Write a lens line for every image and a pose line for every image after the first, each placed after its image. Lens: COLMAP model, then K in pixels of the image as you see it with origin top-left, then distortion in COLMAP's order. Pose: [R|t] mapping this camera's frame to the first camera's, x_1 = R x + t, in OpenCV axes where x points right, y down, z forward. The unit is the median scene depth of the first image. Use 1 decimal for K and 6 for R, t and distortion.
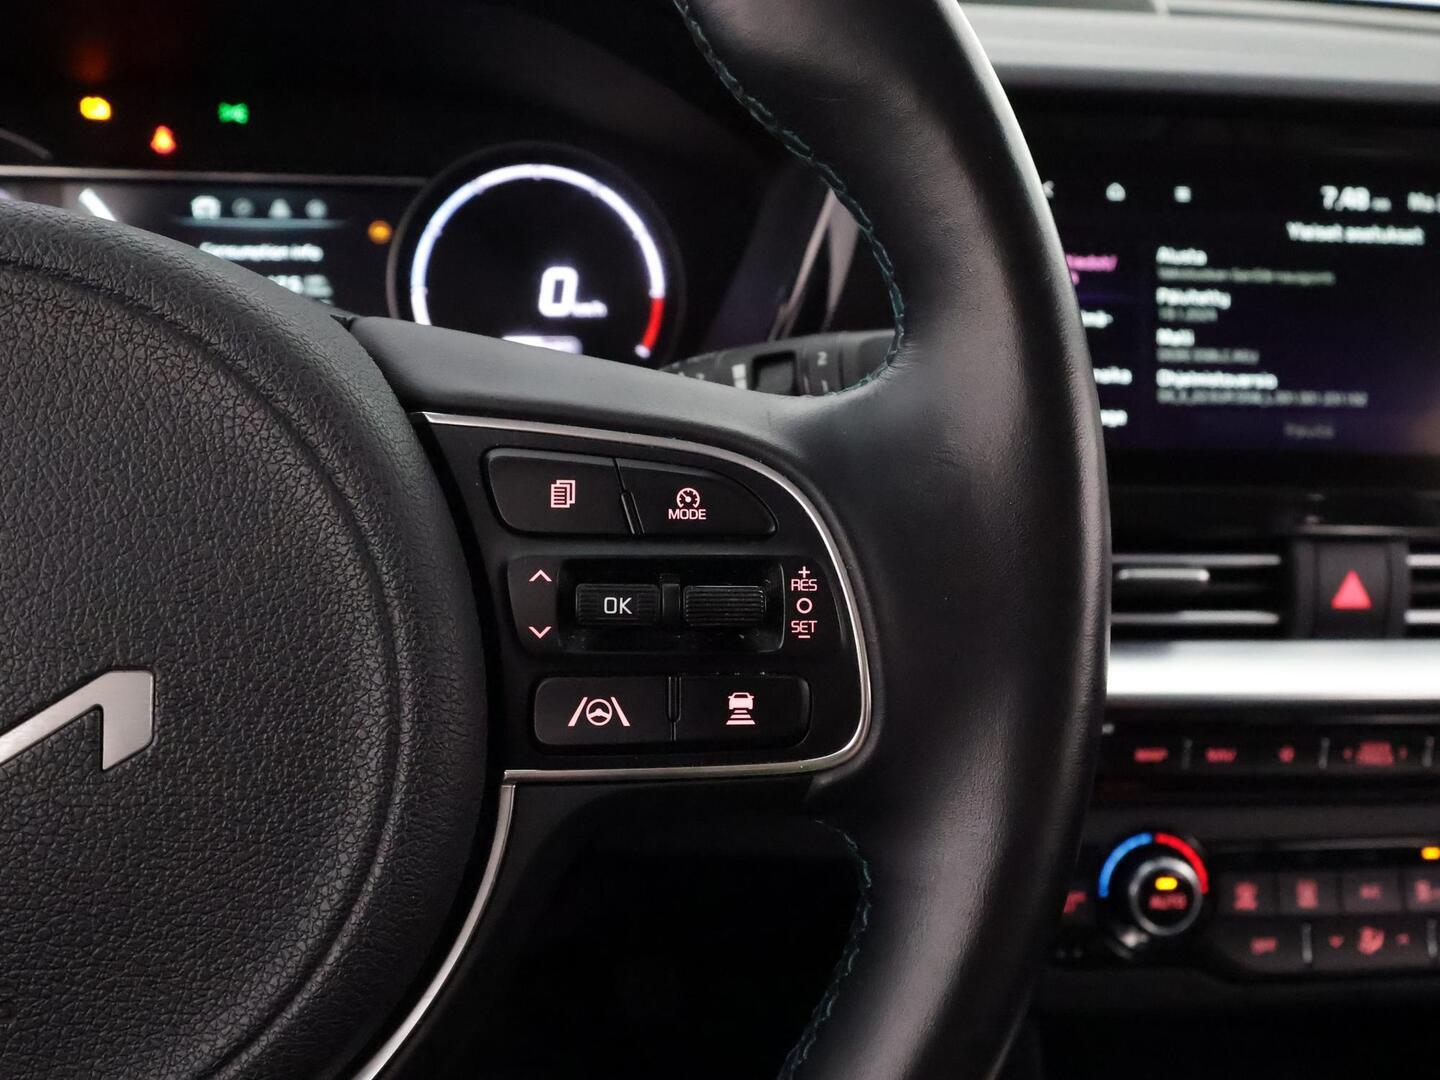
lens RADIAL K [[1170.9, 0, 722.4], [0, 1170.9, 543.6], [0, 0, 1]] dist [-0.007728, -0.013009]
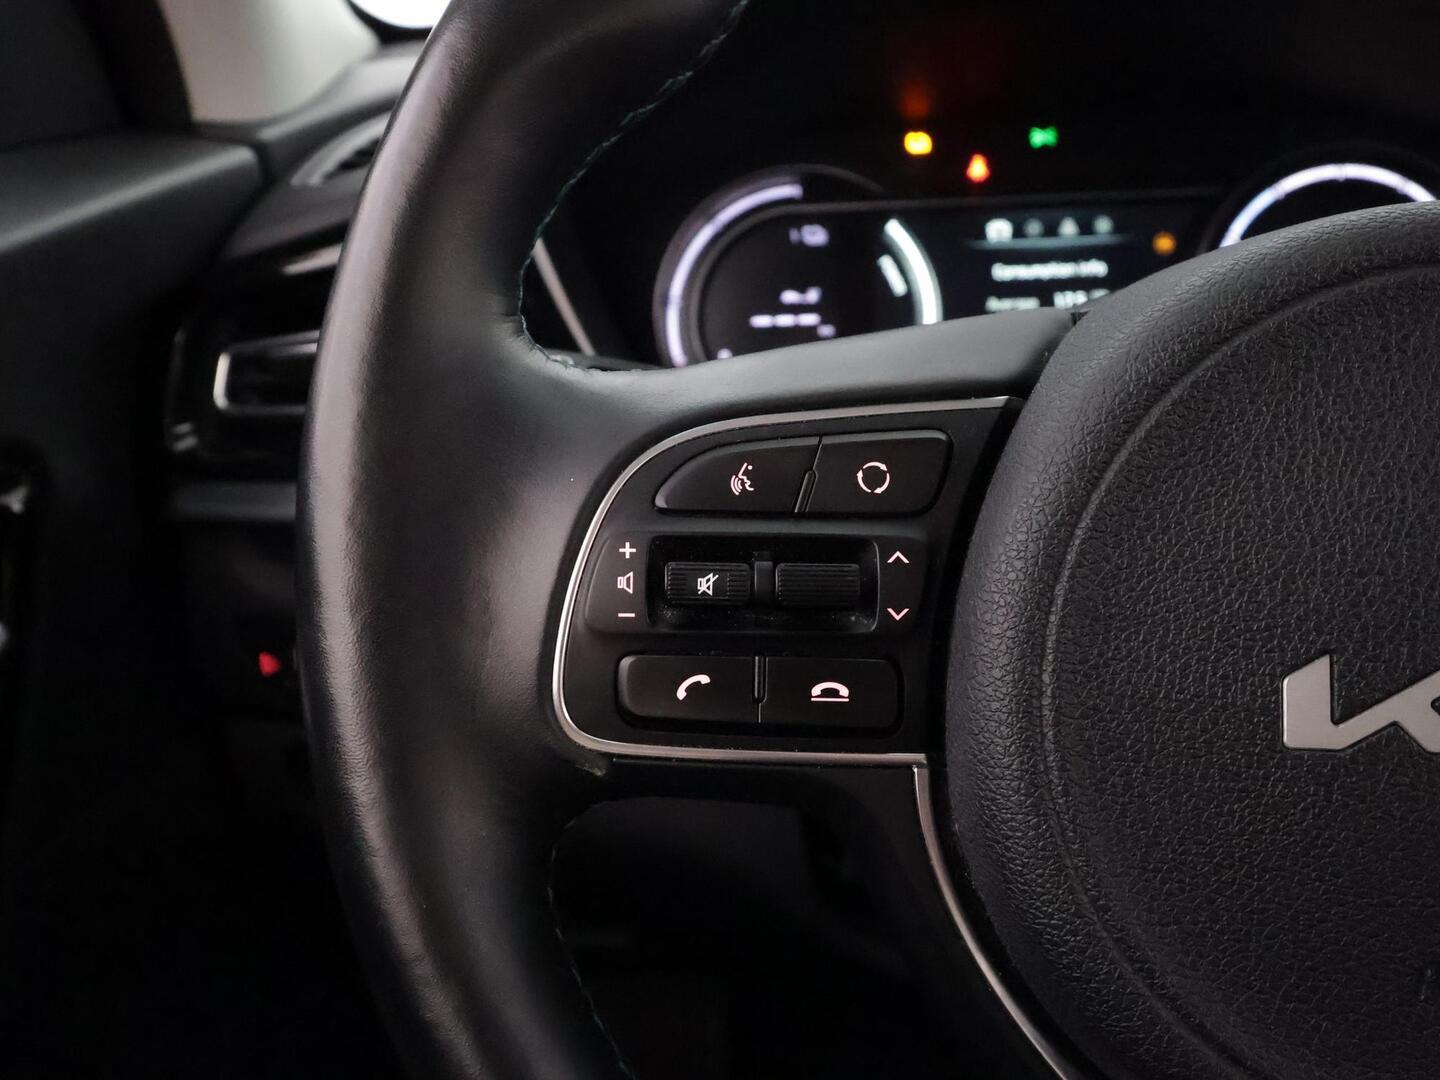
lens RADIAL K [[1170.9, 0, 721.8], [0, 1170.9, 536.0], [0, 0, 1]] dist [-0.007728, -0.013009]
pose [[0.967387, 0.001771, -0.253297, -0.412577], [0.001303, 0.999928, 0.011970, -0.028573], [0.253300, -0.011909, 0.967314, -0.069979]]
